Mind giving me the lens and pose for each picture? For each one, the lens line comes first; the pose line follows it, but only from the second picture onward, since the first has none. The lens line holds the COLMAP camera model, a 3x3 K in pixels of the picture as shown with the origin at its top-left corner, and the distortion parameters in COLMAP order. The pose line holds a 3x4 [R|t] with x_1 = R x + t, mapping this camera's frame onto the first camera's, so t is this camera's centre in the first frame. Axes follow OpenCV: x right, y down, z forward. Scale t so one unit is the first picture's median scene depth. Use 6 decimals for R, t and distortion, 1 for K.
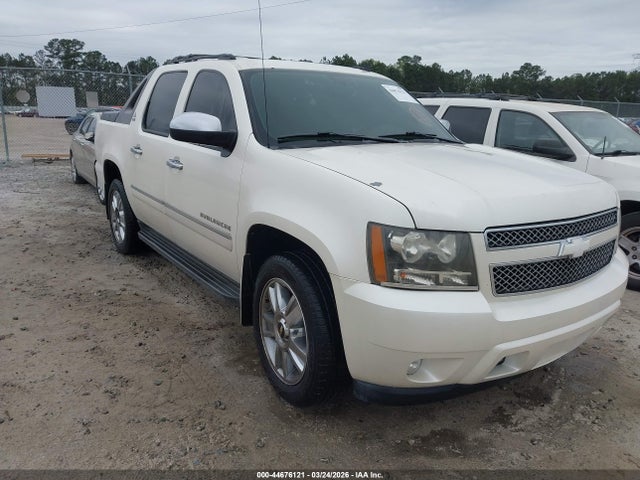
lens RADIAL K [[499.8, 0, 320.7], [0, 499.8, 237.5], [0, 0, 1]] dist [0.003500, -0.000199]
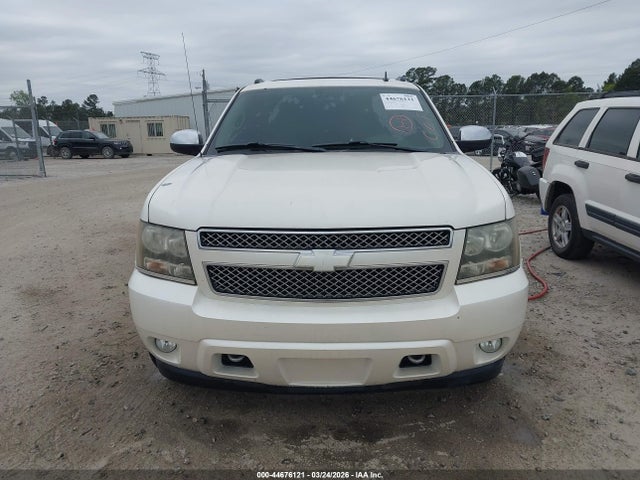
lens RADIAL K [[499.8, 0, 320.7], [0, 499.8, 237.5], [0, 0, 1]] dist [0.003500, -0.000199]
pose [[0.794884, 0.084645, -0.600828, 0.780211], [-0.104338, 0.994540, 0.002074, -0.017766], [0.597723, 0.061041, 0.799375, 0.195117]]
